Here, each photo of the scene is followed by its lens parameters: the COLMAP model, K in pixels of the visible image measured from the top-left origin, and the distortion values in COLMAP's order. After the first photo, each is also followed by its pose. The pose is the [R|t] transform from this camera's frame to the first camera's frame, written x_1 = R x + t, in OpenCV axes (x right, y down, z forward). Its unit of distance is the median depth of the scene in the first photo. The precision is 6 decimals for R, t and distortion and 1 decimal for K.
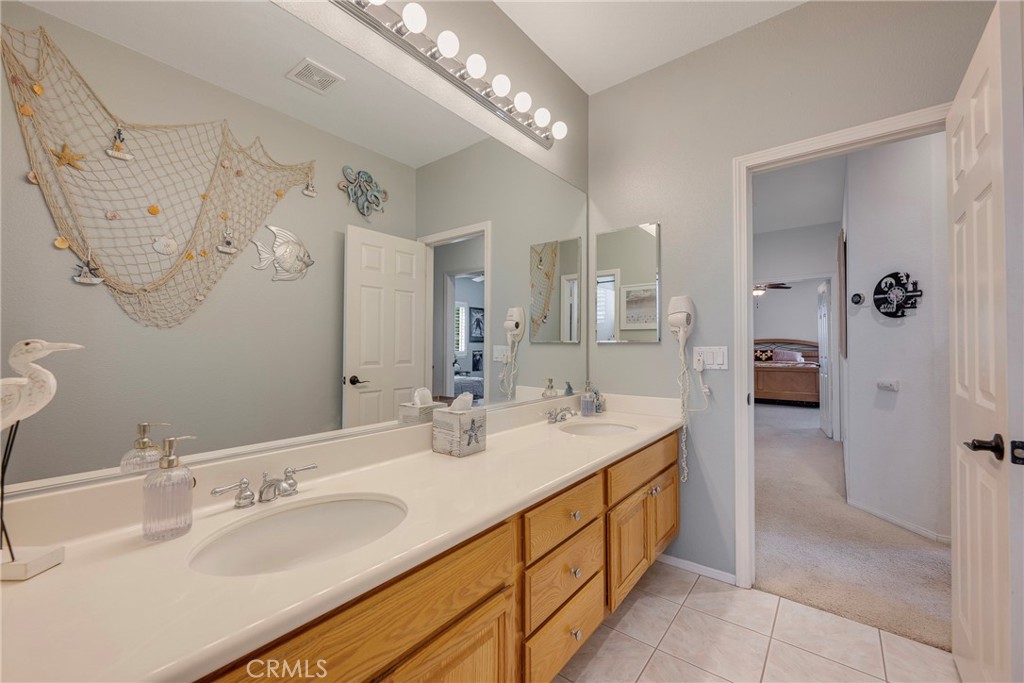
lens RADIAL K [[409.8, 0, 509.7], [0, 409.8, 343.7], [0, 0, 1]] dist [-0.000090, 0.000091]
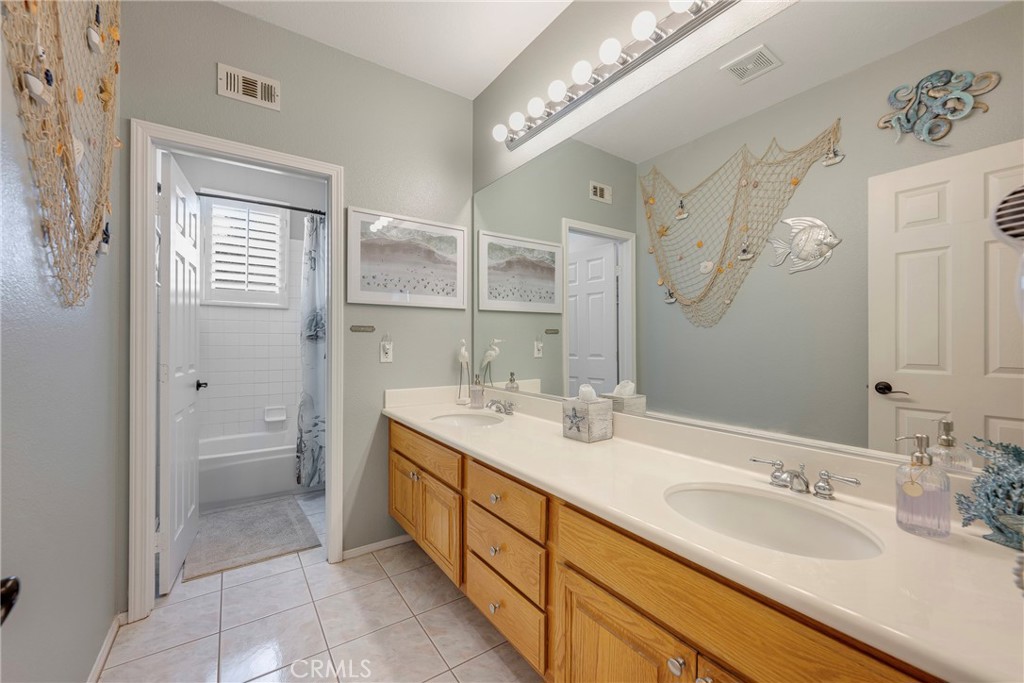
lens RADIAL K [[409.8, 0, 509.7], [0, 409.8, 343.7], [0, 0, 1]] dist [-0.000090, 0.000091]
pose [[-0.293182, 0.008694, -0.956017, 0.606858], [0.005918, 0.999956, 0.007279, 0.002556], [0.956038, -0.003524, -0.293221, 0.699274]]
